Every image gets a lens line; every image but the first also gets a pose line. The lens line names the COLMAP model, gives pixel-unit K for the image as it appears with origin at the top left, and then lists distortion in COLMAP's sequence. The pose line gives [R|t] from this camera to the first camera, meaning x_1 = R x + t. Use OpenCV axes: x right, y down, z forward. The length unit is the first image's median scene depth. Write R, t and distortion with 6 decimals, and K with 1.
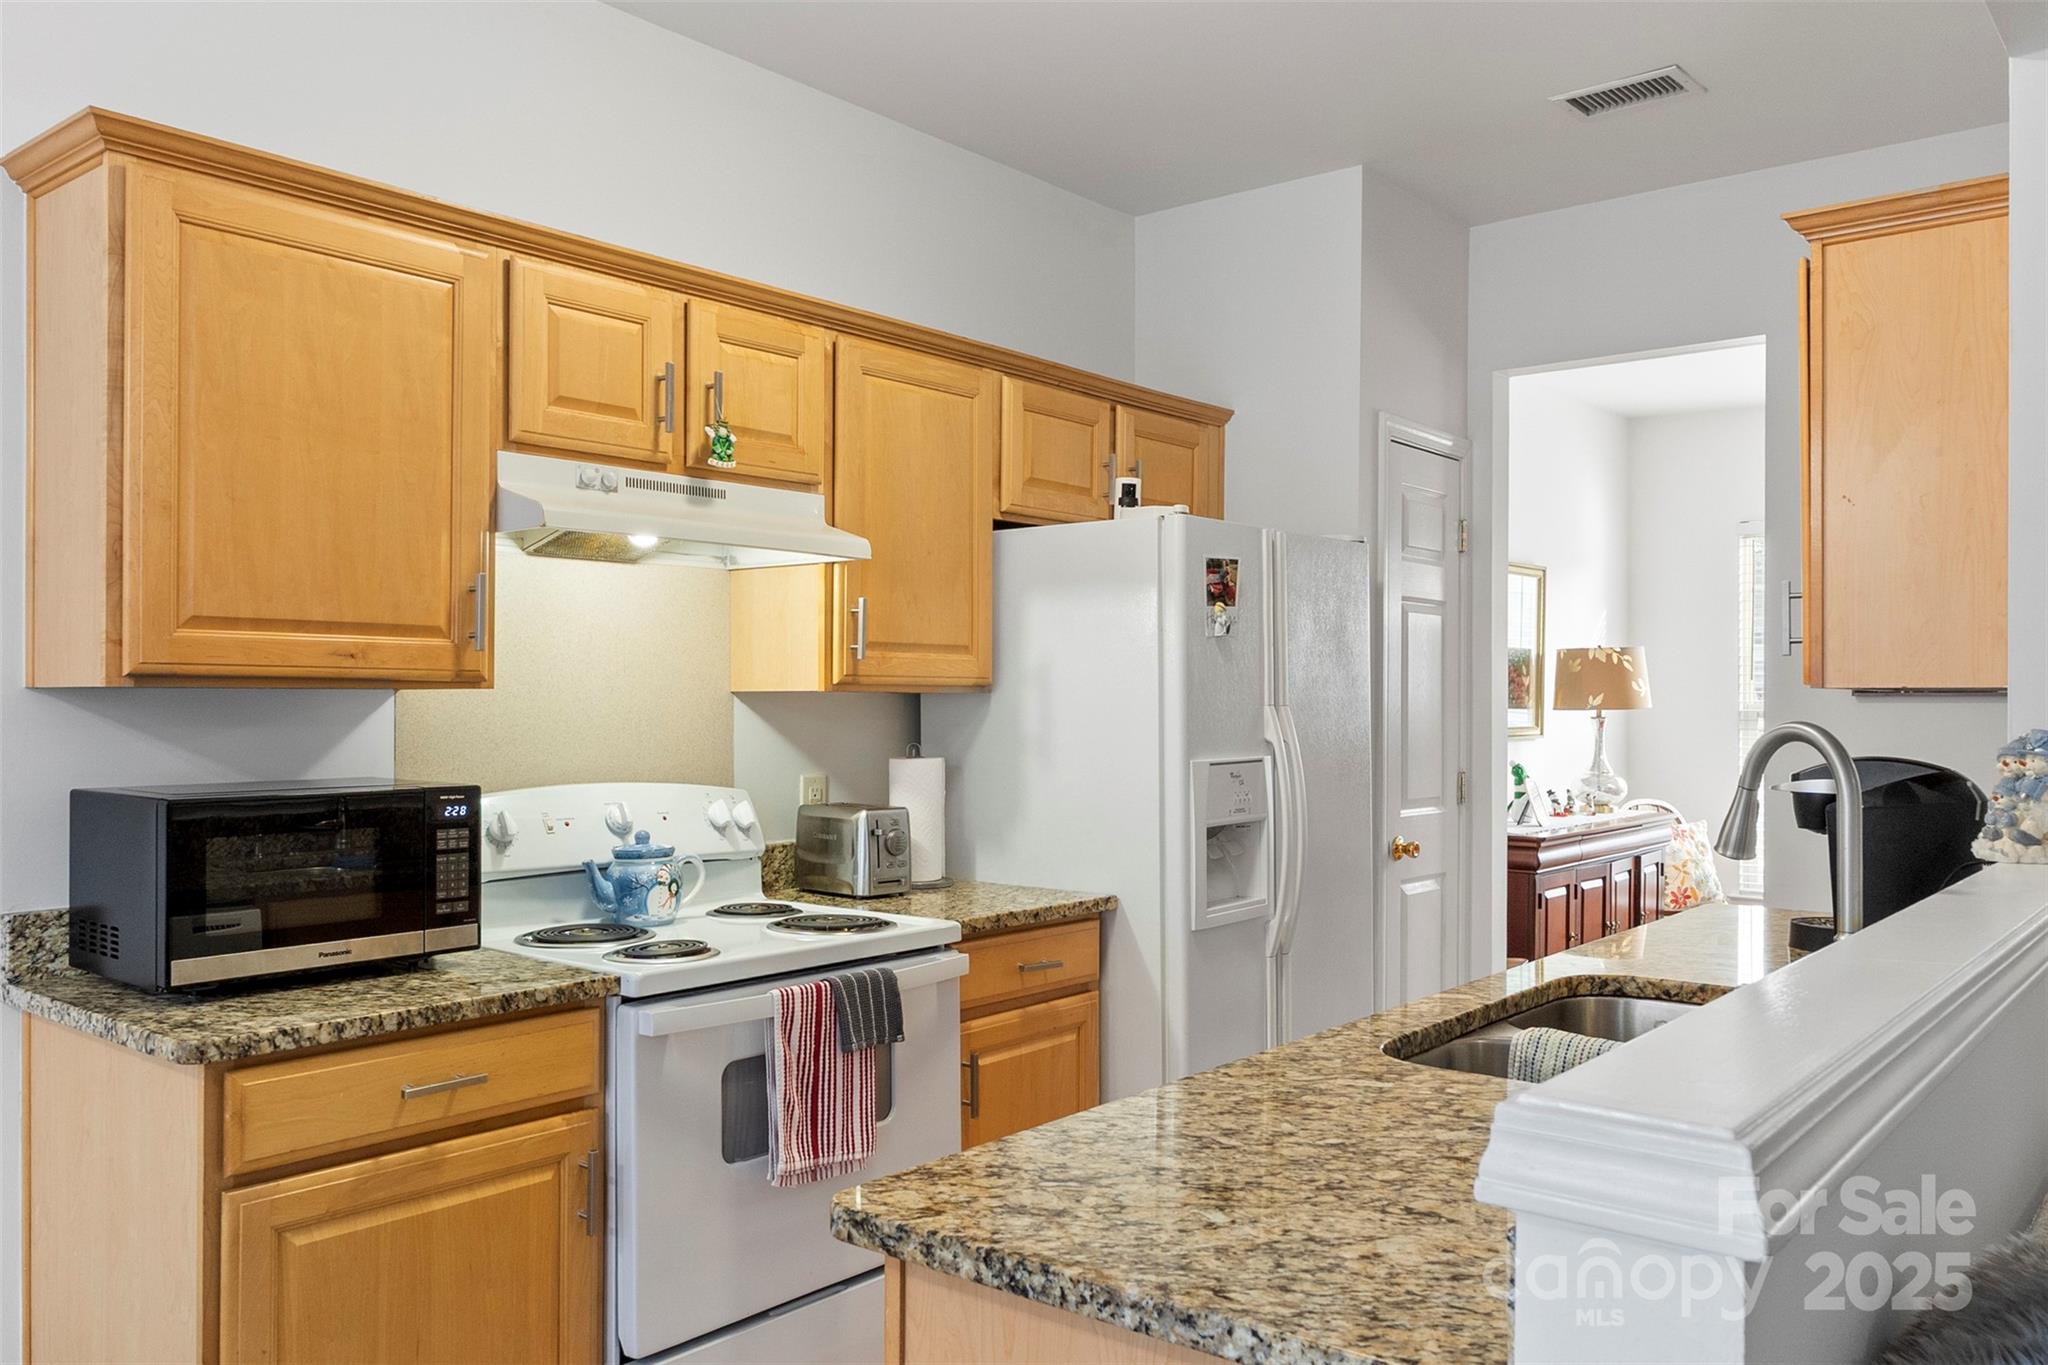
lens RADIAL K [[1590.9, 0, 1024.0], [0, 1590.9, 682.5], [0, 0, 1]] dist [-0.005712, -0.001365]
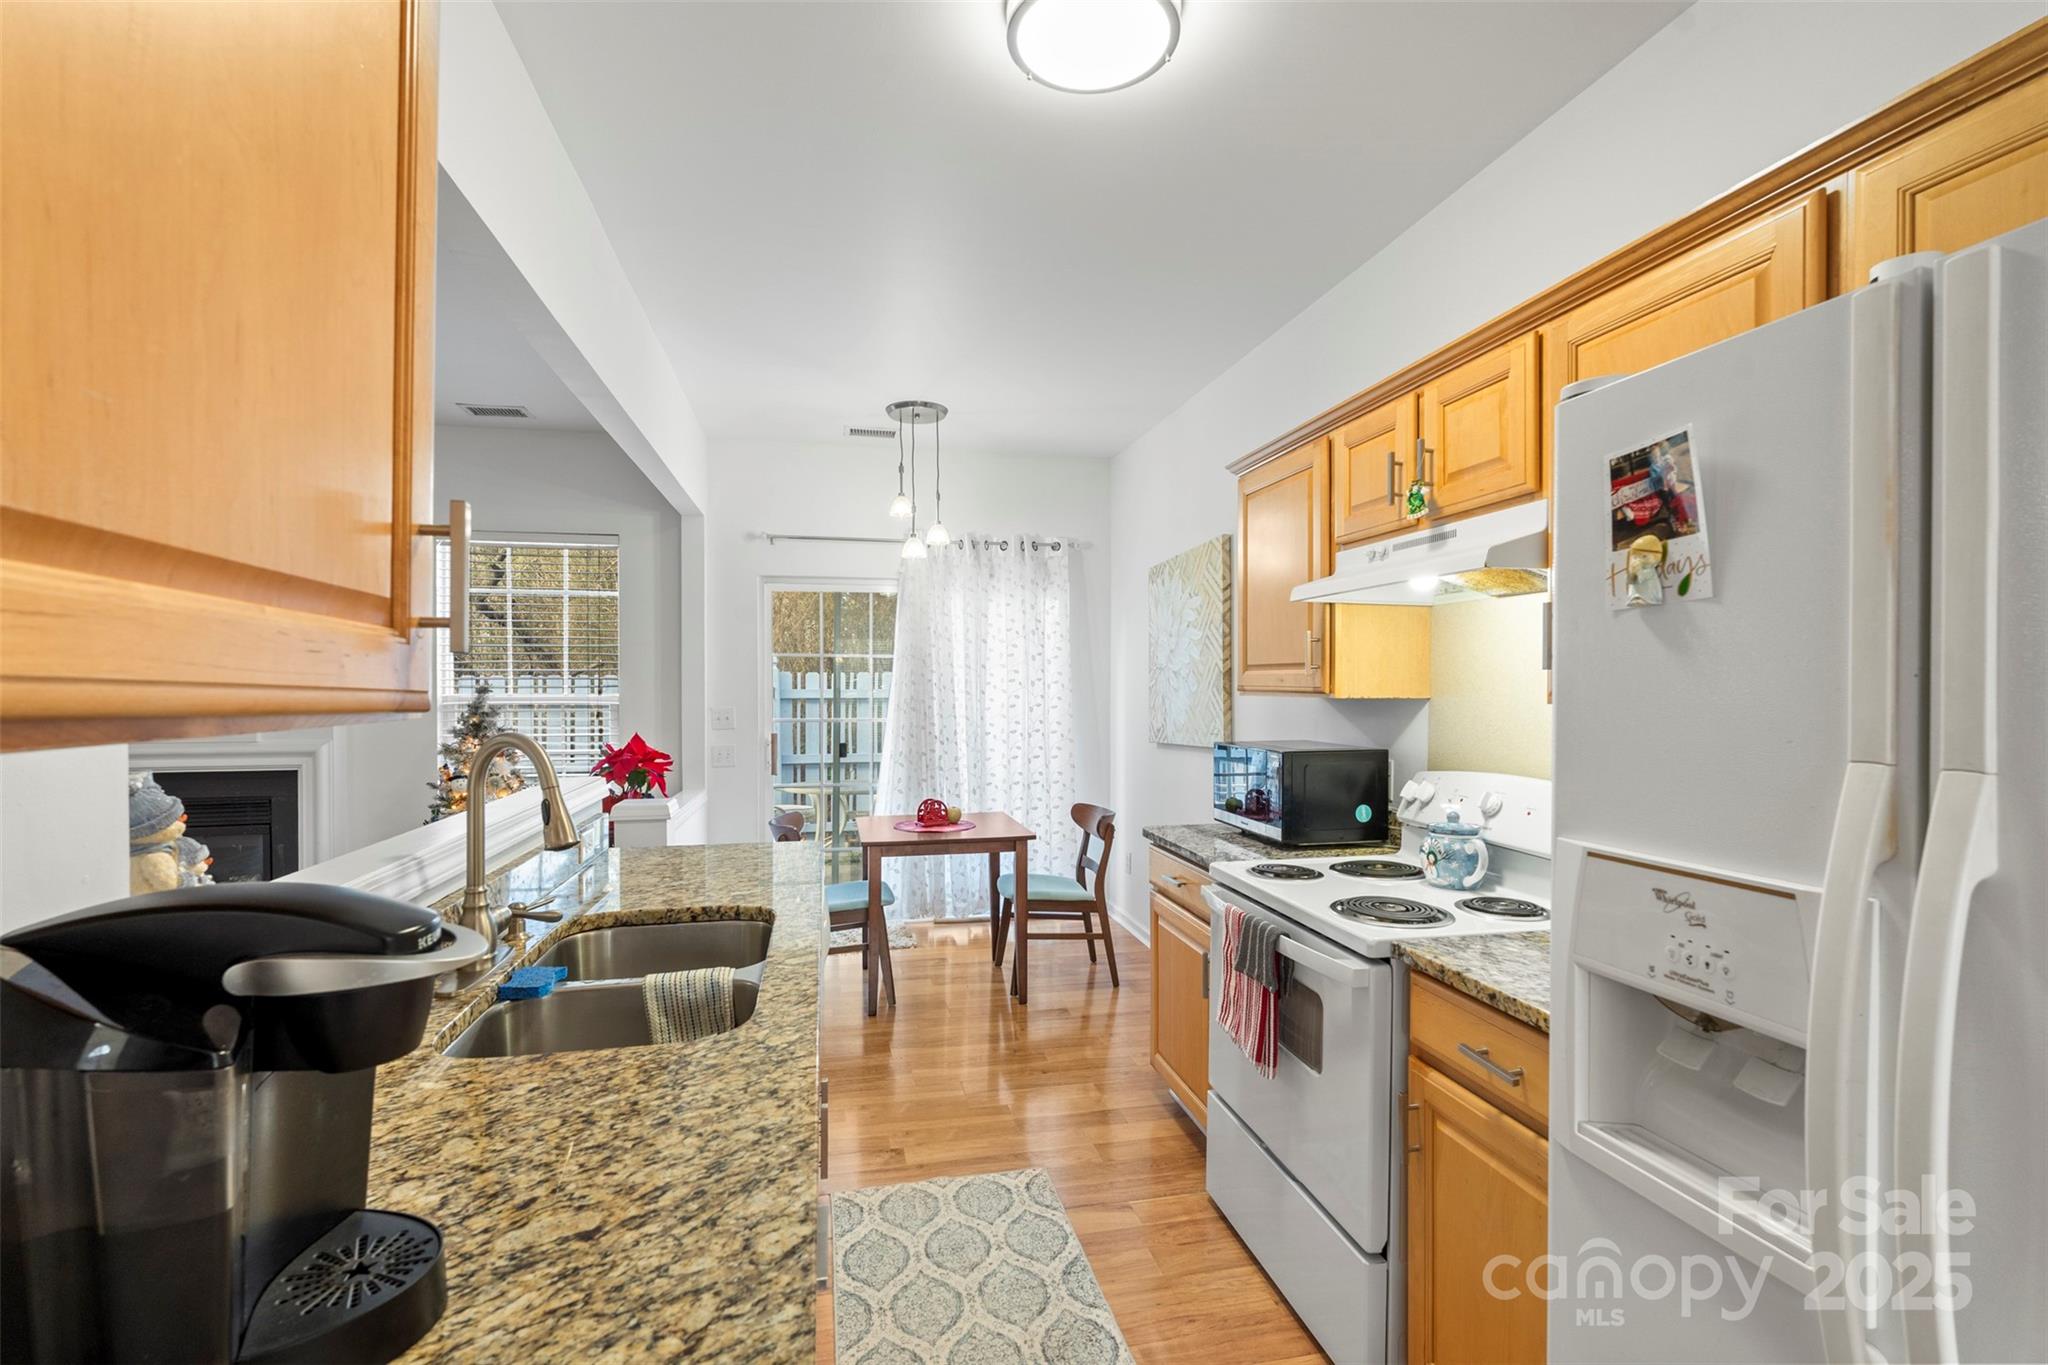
lens RADIAL K [[903.9, 0, 1024.0], [0, 903.9, 682.5], [0, 0, 1]] dist [-0.006647, 0.000477]
pose [[-0.622991, -0.004943, -0.782213, 0.529227], [0.005226, 0.999931, -0.010482, -0.003661], [0.782212, -0.010618, -0.622922, 1.174593]]
